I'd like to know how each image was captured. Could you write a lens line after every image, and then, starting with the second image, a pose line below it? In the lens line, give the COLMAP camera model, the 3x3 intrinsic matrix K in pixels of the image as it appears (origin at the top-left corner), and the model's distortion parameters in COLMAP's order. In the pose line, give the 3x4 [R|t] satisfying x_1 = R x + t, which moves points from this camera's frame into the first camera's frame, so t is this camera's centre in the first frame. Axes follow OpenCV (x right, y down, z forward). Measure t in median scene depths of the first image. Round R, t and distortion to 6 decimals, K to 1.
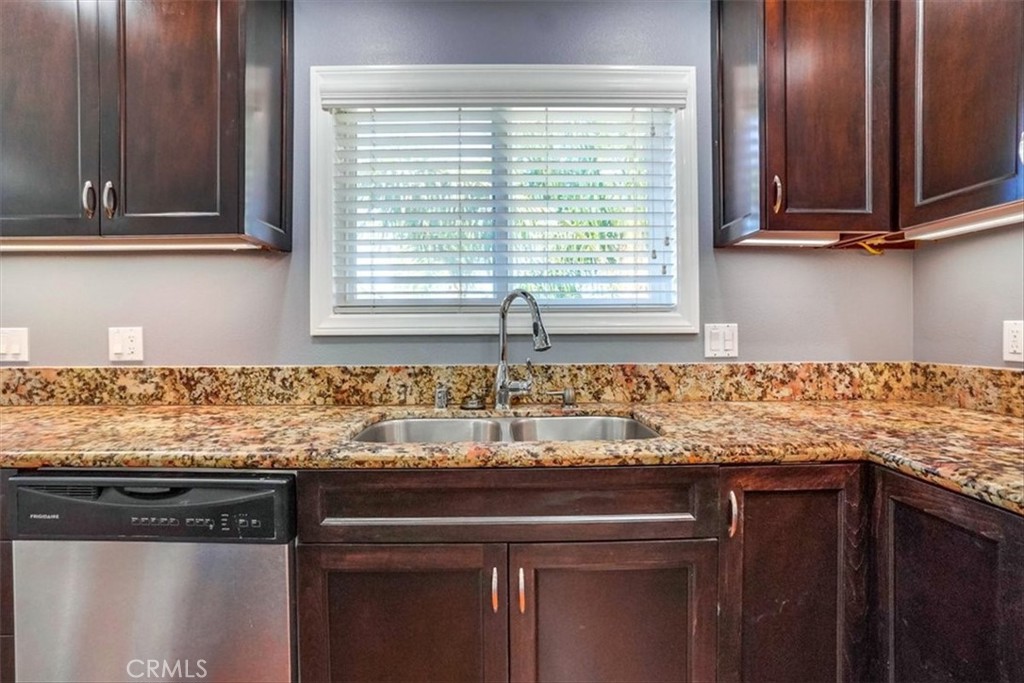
lens RADIAL K [[520.1, 0, 506.8], [0, 520.1, 338.5], [0, 0, 1]] dist [-0.080121, 0.040547]
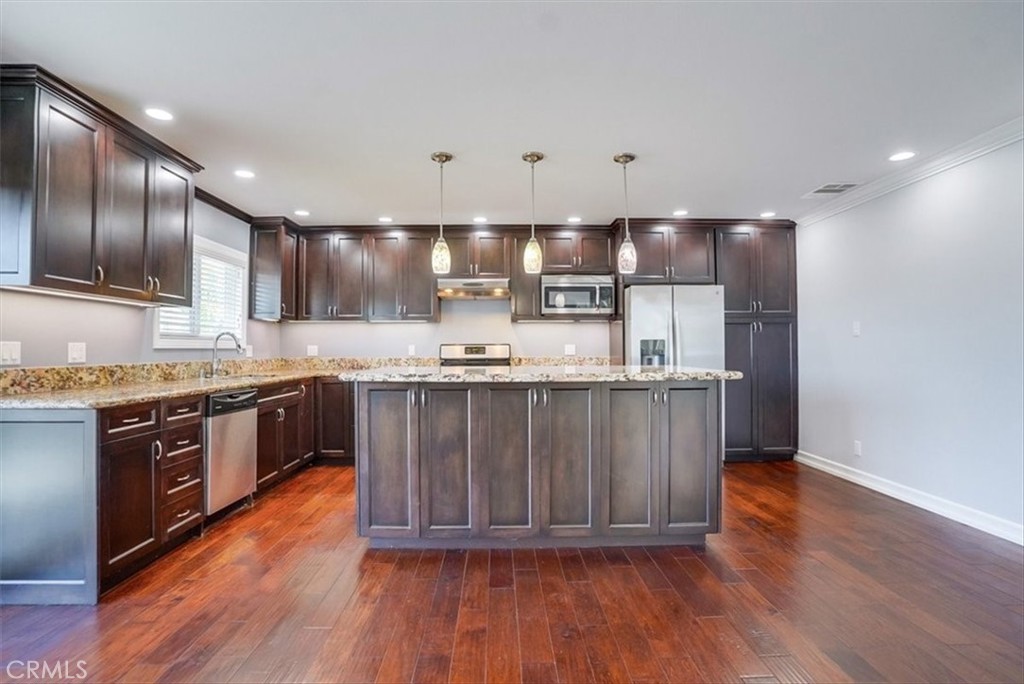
lens RADIAL K [[520.1, 0, 506.8], [0, 520.1, 339.0], [0, 0, 1]] dist [-0.080121, 0.040547]
pose [[-0.004862, 0.025997, 0.999650, -2.464679], [0.017072, 0.999518, -0.025910, 0.033911], [-0.999842, 0.016940, -0.005304, -0.430946]]
